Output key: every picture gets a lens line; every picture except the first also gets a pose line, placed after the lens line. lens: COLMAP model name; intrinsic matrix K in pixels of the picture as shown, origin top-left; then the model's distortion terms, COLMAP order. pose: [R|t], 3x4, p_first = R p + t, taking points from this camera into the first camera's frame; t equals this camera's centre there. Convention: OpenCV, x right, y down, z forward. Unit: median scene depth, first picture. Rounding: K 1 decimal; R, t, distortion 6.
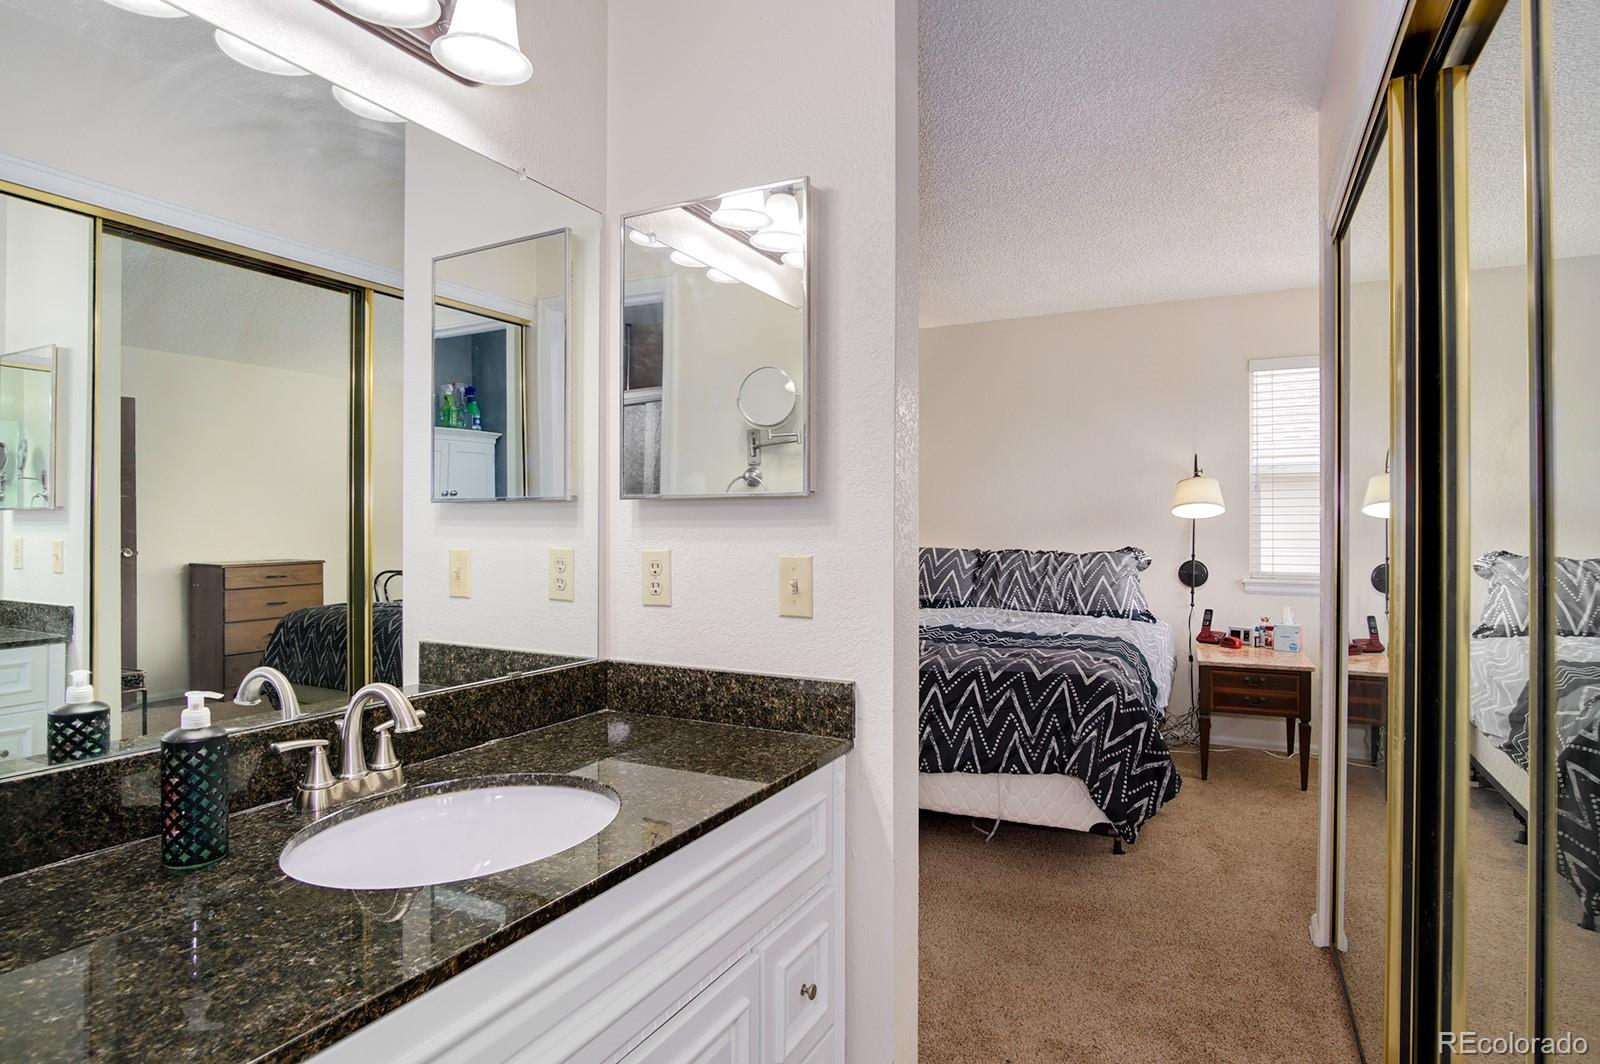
lens RADIAL K [[855.9, 0, 789.9], [0, 855.9, 524.7], [0, 0, 1]] dist [-0.028450, 0.001509]
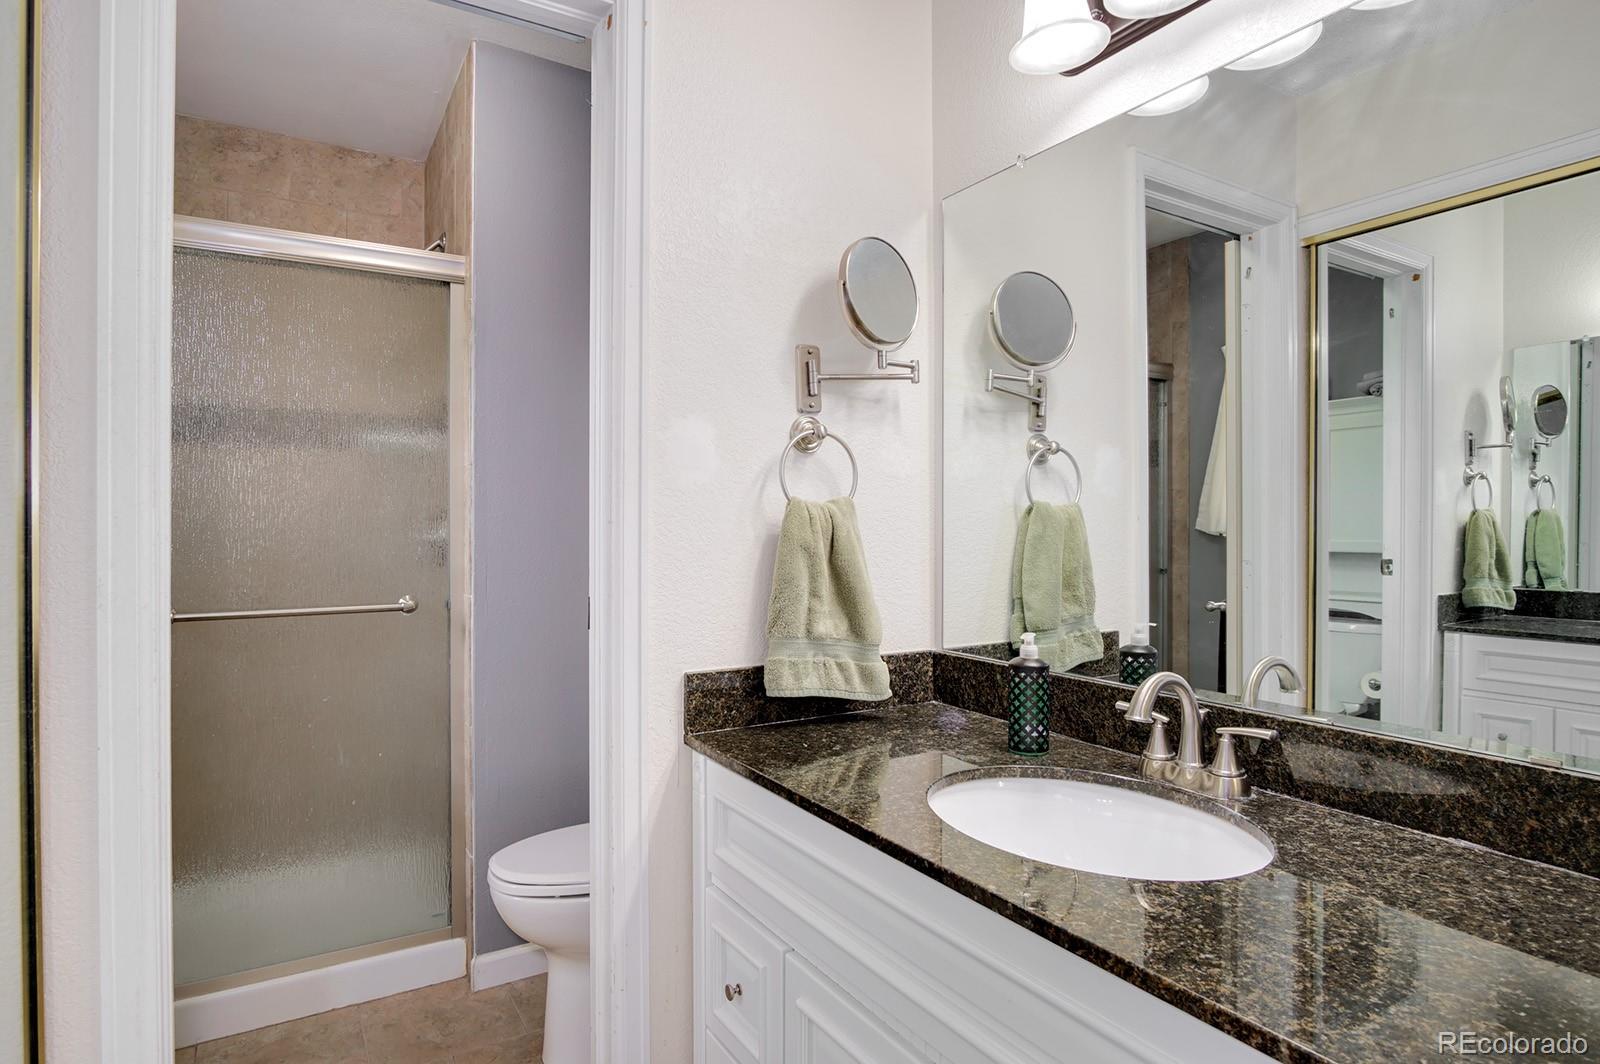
lens RADIAL K [[855.9, 0, 789.9], [0, 855.9, 524.7], [0, 0, 1]] dist [-0.028450, 0.001509]
pose [[-0.518972, -0.002558, -0.854787, 0.607273], [0.000780, 0.999994, -0.003466, 0.017301], [0.854791, -0.002466, -0.518967, 1.160763]]
